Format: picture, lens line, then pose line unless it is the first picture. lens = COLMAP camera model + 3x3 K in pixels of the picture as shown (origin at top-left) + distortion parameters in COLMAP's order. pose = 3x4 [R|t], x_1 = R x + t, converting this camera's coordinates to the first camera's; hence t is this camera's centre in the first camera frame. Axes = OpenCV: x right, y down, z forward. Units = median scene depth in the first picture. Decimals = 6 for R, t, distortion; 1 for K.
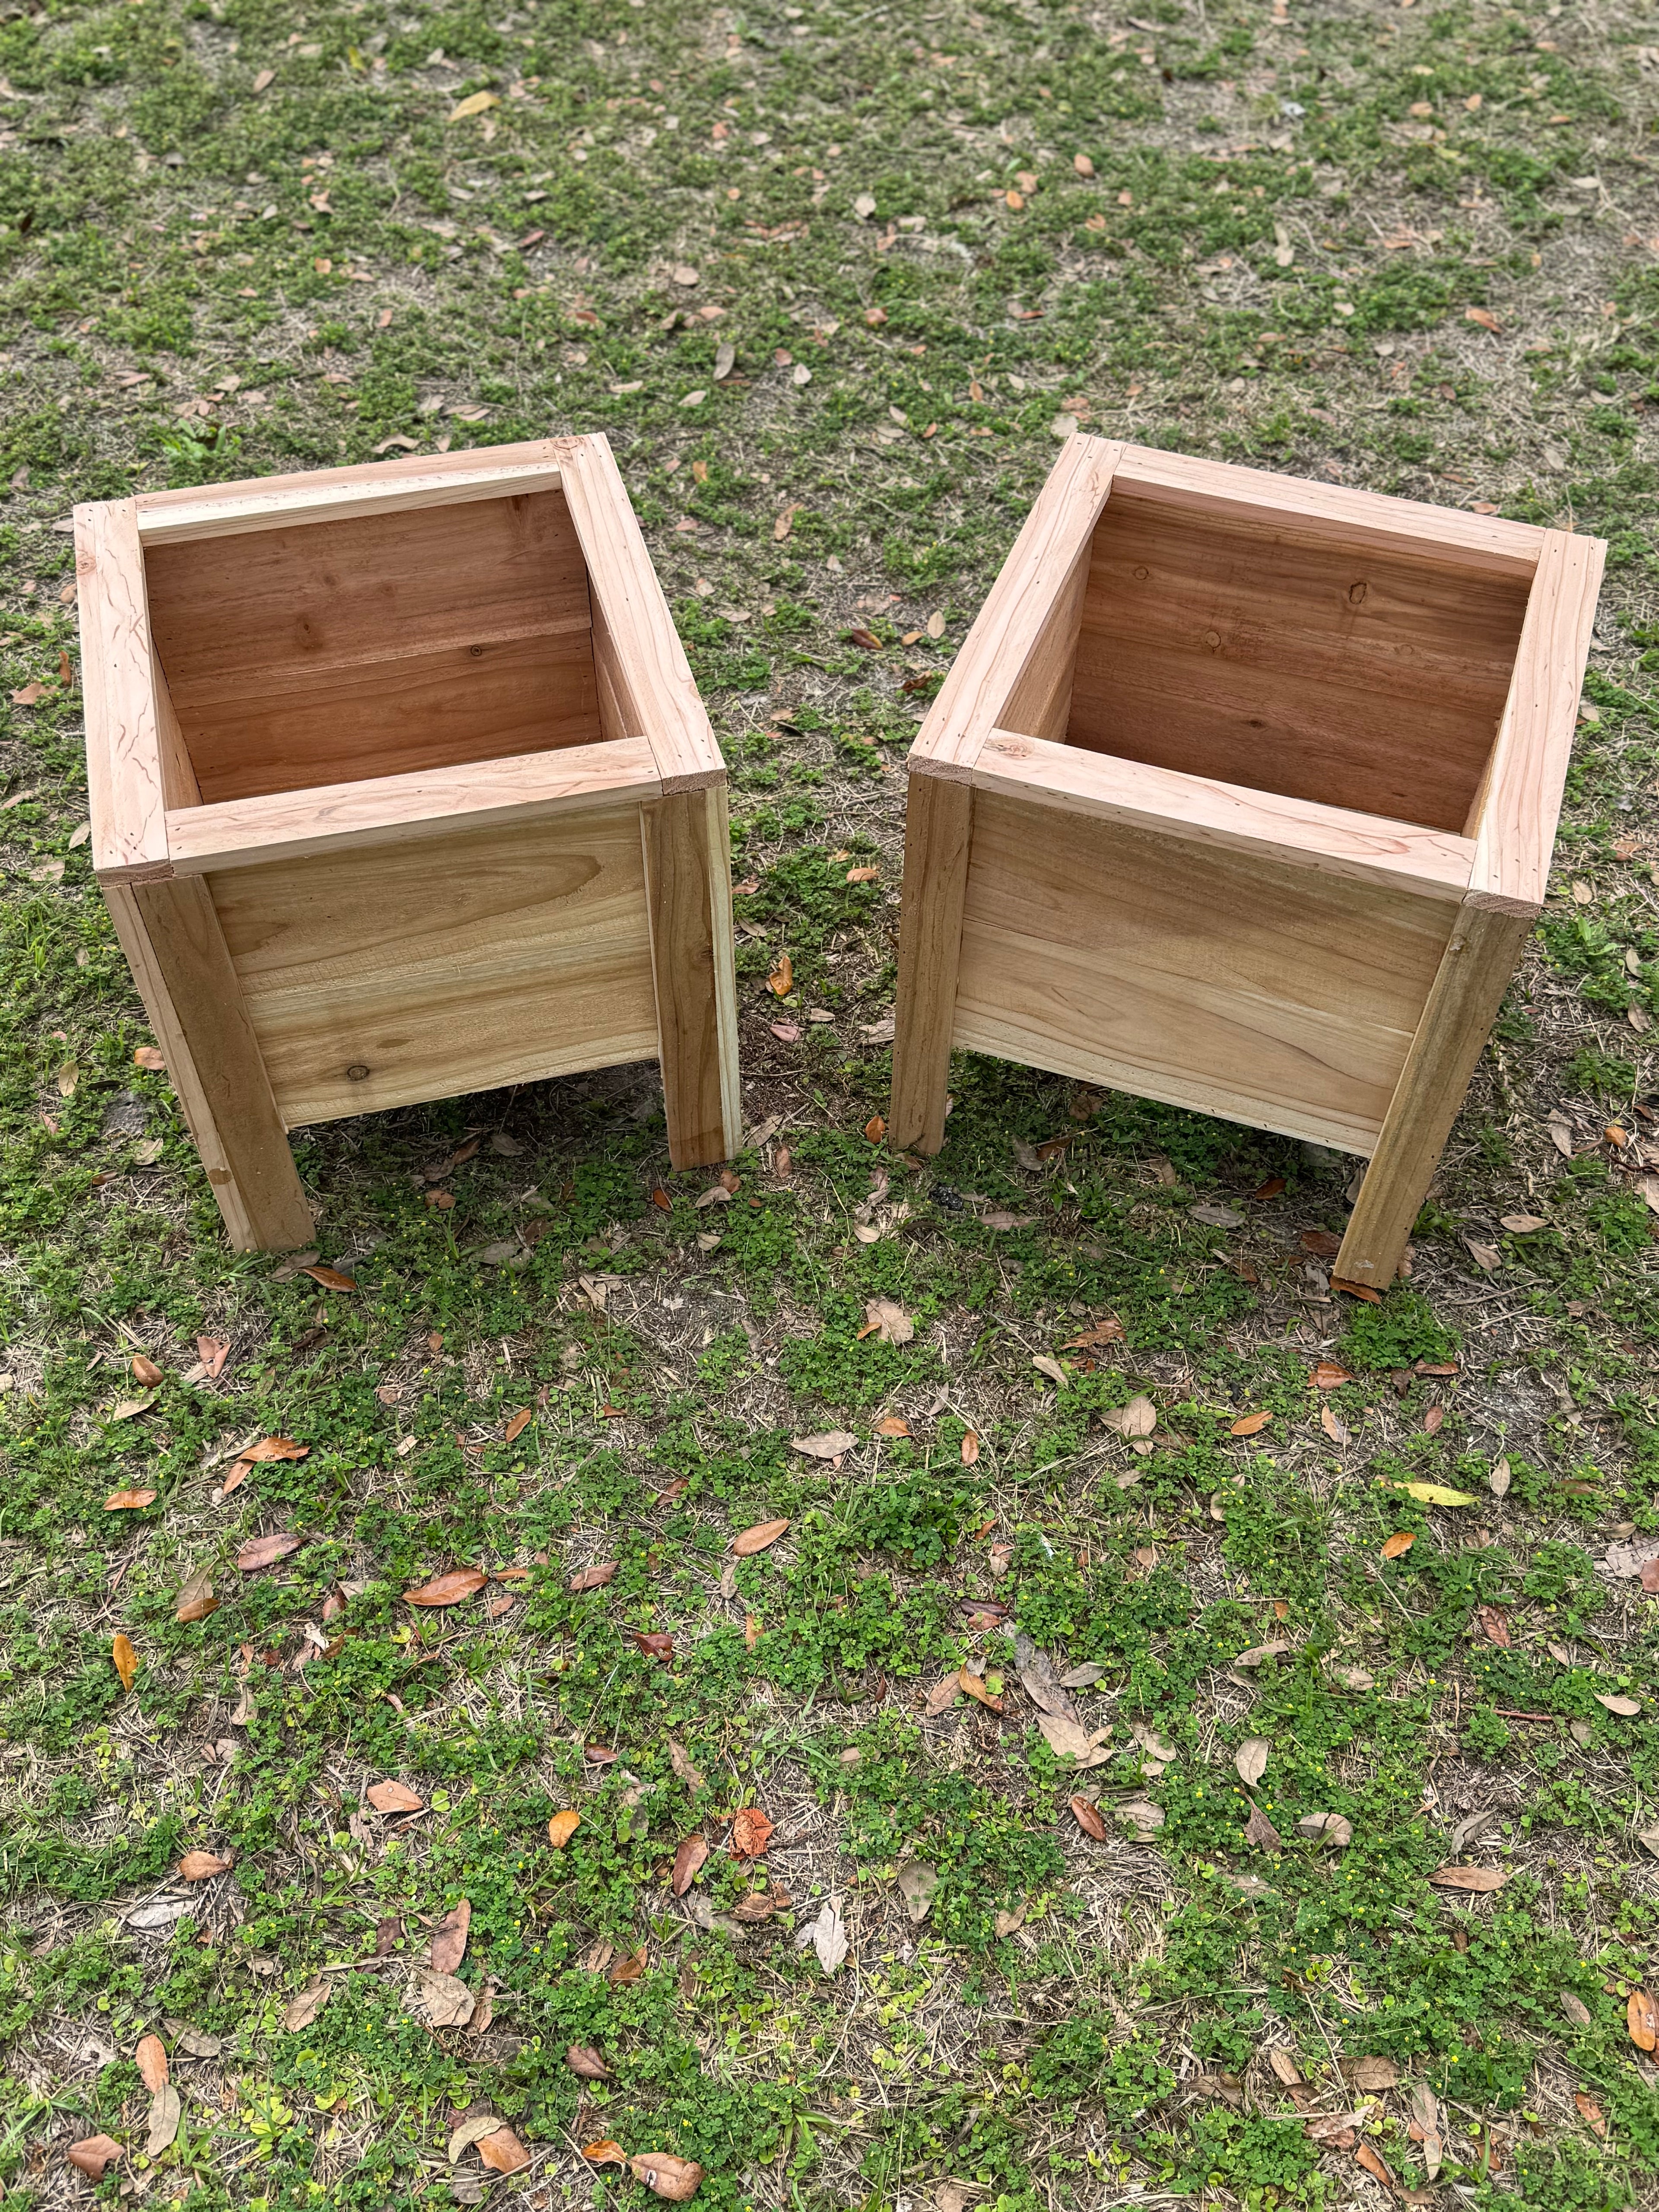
lens RADIAL K [[1988.2, 0, 829.5], [0, 1988.2, 1106.0], [0, 0, 1]] dist [0.053024, 0.002861]
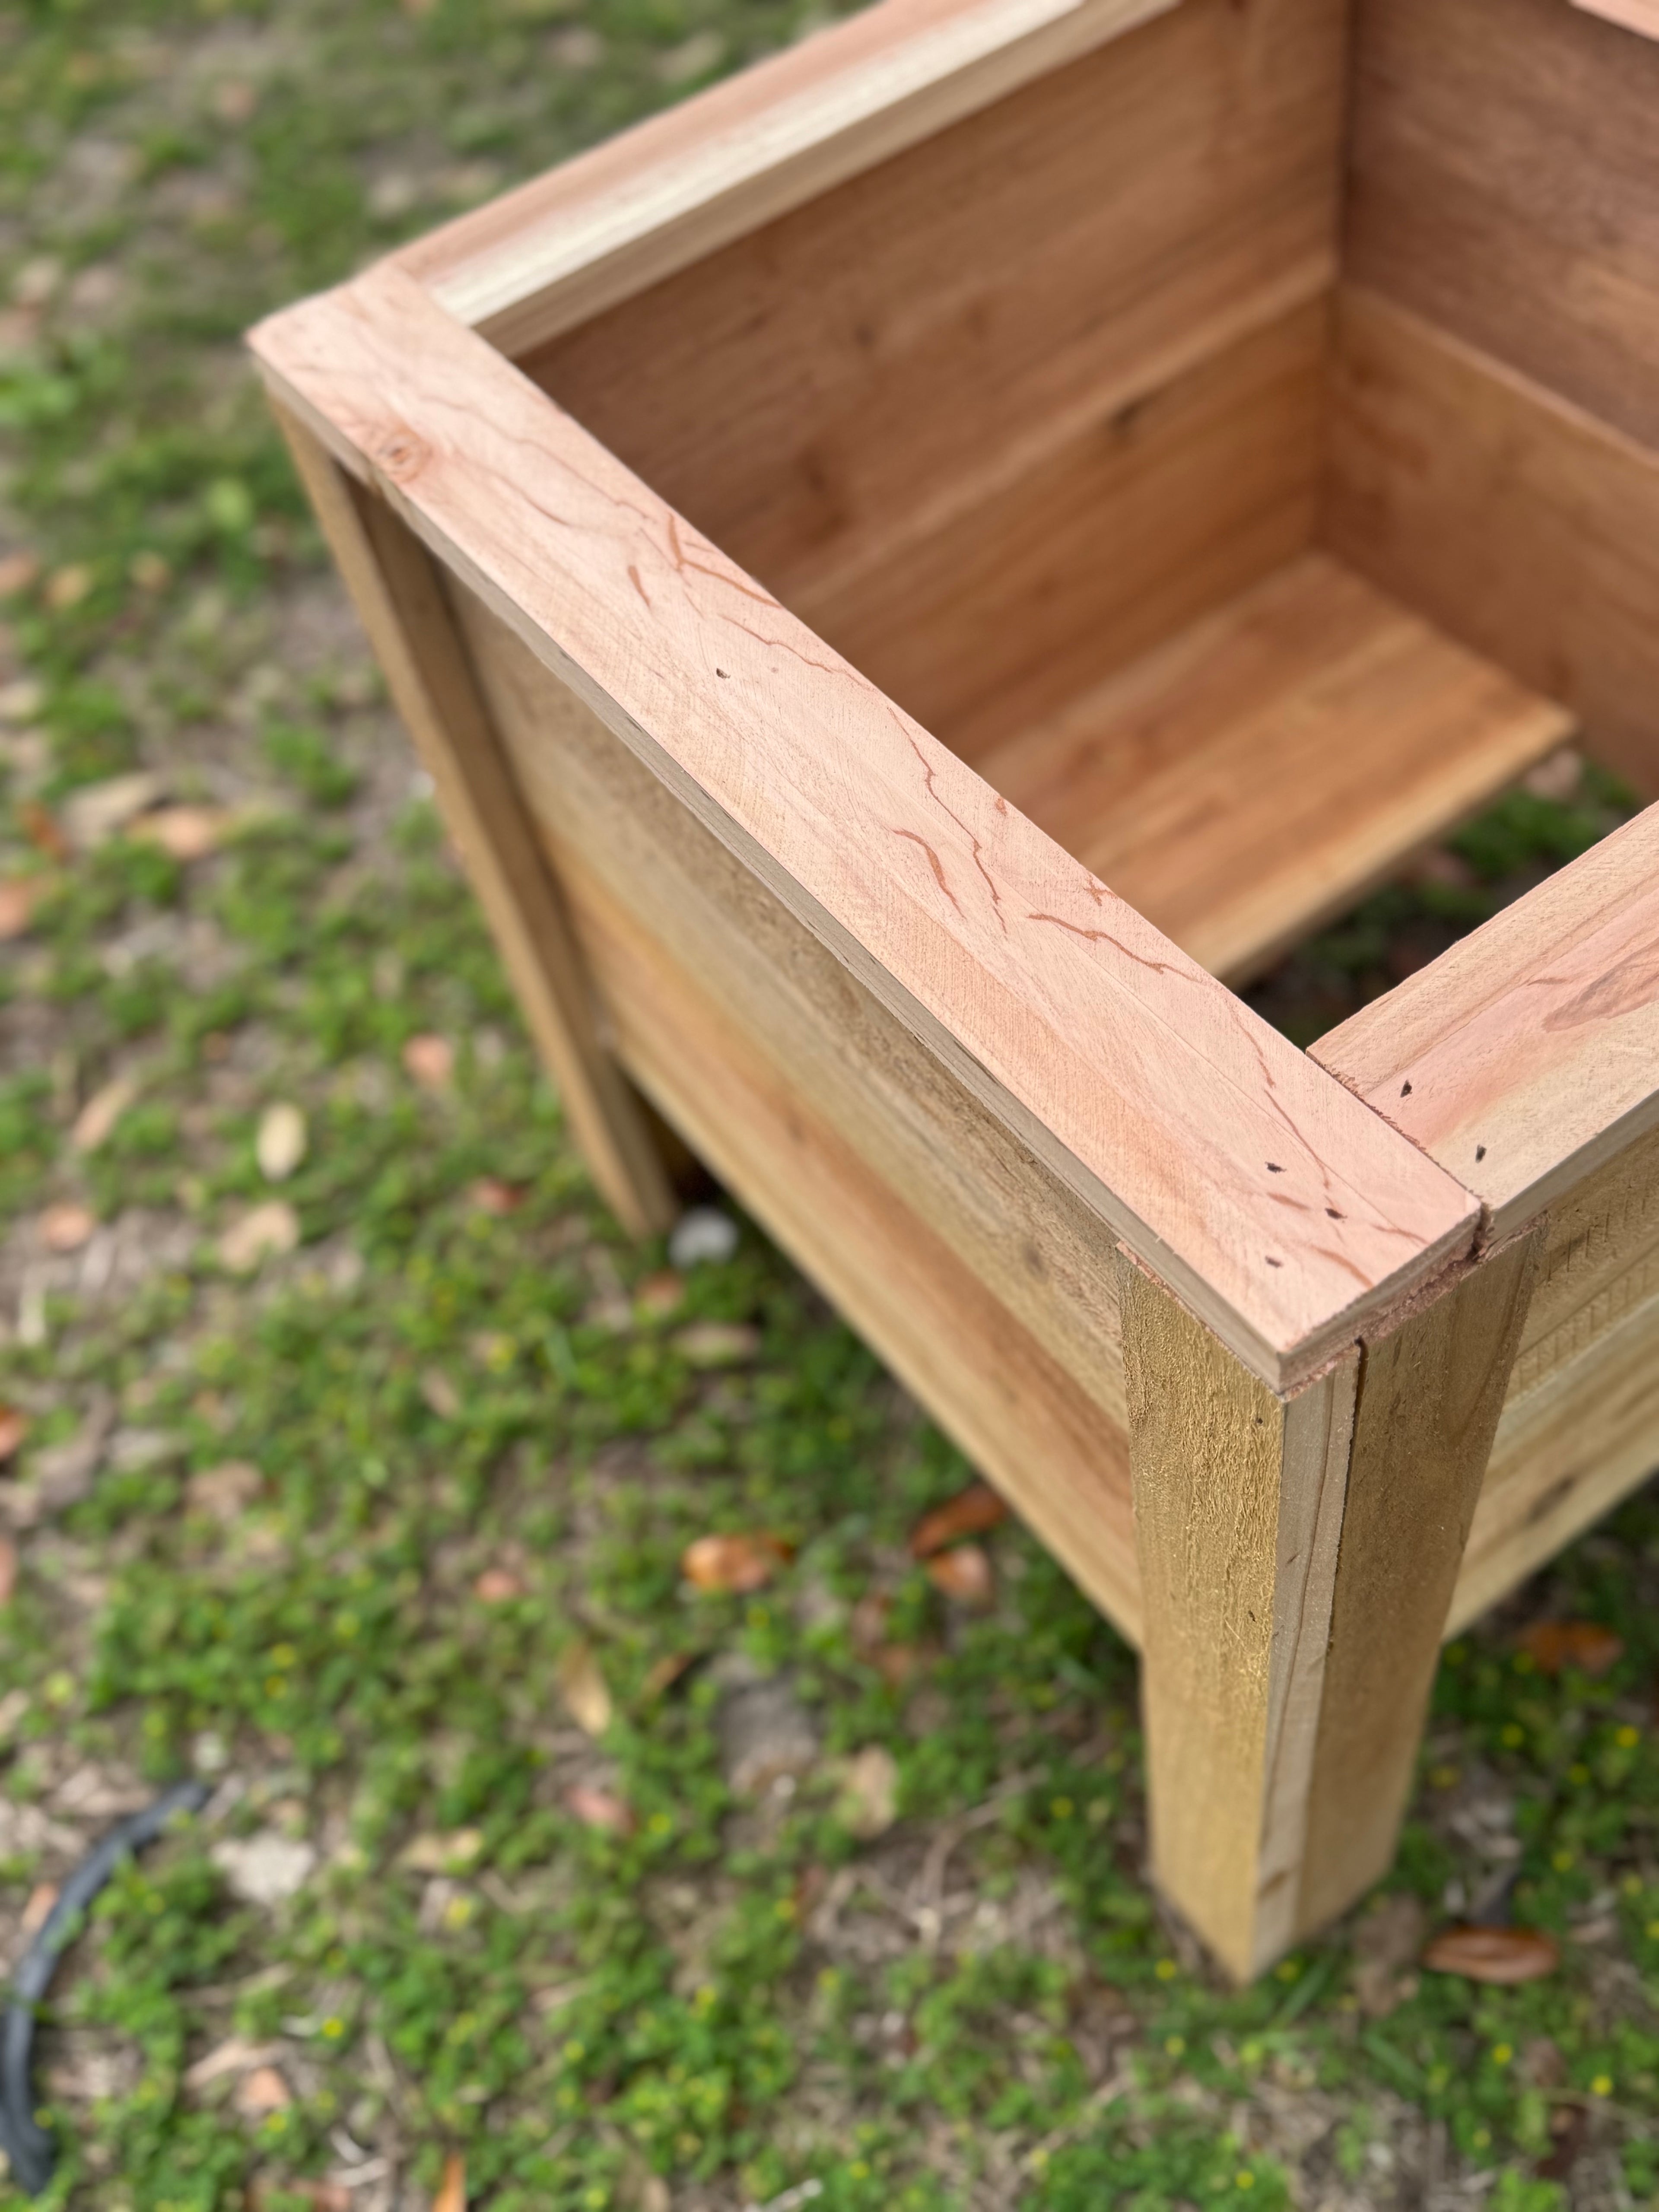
lens RADIAL K [[2083.1, 0, 829.5], [0, 2083.1, 1106.0], [0, 0, 1]] dist [0.010120, -0.005513]
pose [[0.928280, -0.362288, 0.083923, -0.330829], [0.358191, 0.931711, 0.060124, -0.141809], [-0.099974, -0.025751, 0.994657, 0.562720]]
